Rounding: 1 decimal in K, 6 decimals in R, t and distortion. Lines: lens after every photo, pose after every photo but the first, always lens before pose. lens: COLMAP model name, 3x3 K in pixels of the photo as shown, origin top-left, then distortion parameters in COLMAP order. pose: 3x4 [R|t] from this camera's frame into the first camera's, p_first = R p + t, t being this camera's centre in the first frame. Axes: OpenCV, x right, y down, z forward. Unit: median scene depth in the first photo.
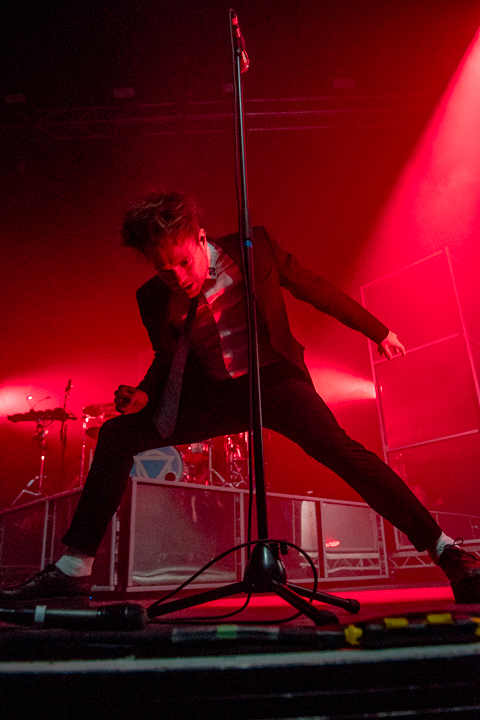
lens RADIAL K [[533.3, 0, 240.0], [0, 533.3, 360.0], [0, 0, 1]] dist [0.003703, 0.001358]
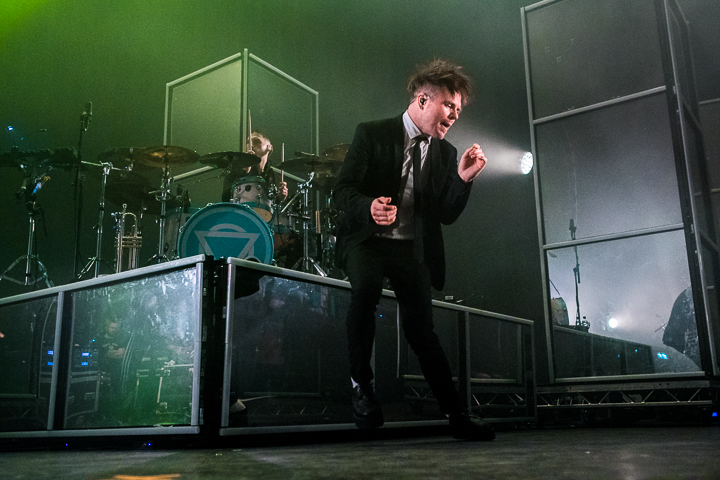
lens RADIAL K [[721.8, 0, 360.0], [0, 721.8, 240.0], [0, 0, 1]] dist [-0.064624, 0.000281]
pose [[0.983706, 0.056133, 0.170798, -0.143647], [-0.080176, 0.987279, 0.137300, 0.057114], [-0.160918, -0.148757, 0.975693, 0.135173]]
